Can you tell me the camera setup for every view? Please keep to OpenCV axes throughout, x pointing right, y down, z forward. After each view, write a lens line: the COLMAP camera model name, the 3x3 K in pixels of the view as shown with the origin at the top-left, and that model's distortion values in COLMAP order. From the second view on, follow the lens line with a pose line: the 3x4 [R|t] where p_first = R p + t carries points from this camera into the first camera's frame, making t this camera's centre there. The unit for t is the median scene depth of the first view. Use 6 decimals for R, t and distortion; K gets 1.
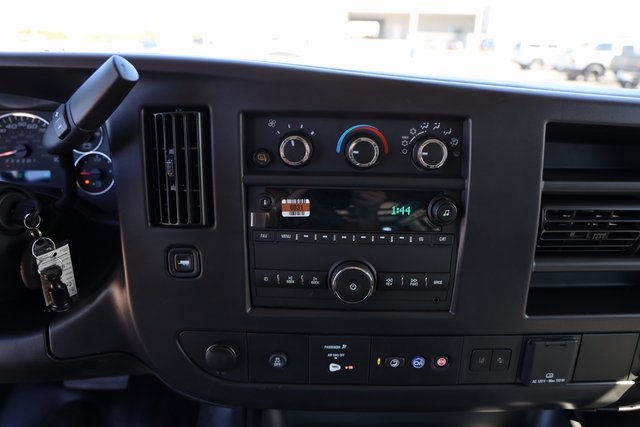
lens RADIAL K [[430.8, 0, 320.0], [0, 430.8, 213.5], [0, 0, 1]] dist [-0.068071, 0.000968]
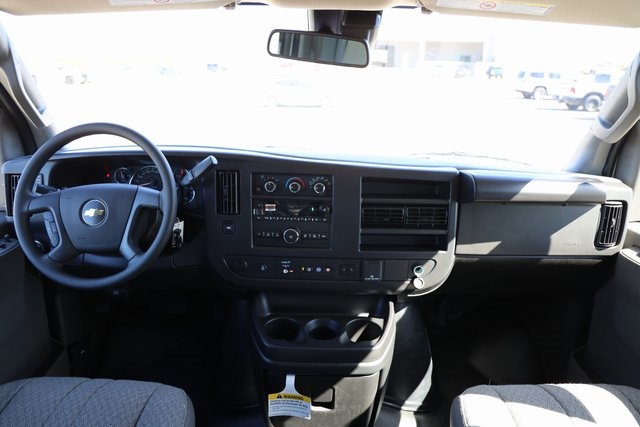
lens RADIAL K [[430.8, 0, 320.0], [0, 430.8, 213.5], [0, 0, 1]] dist [-0.068071, 0.000968]
pose [[0.999710, 0.011279, -0.021274, 0.314139], [-0.012441, 0.998393, -0.055292, 0.170856], [0.020617, 0.055541, 0.998244, -1.703117]]
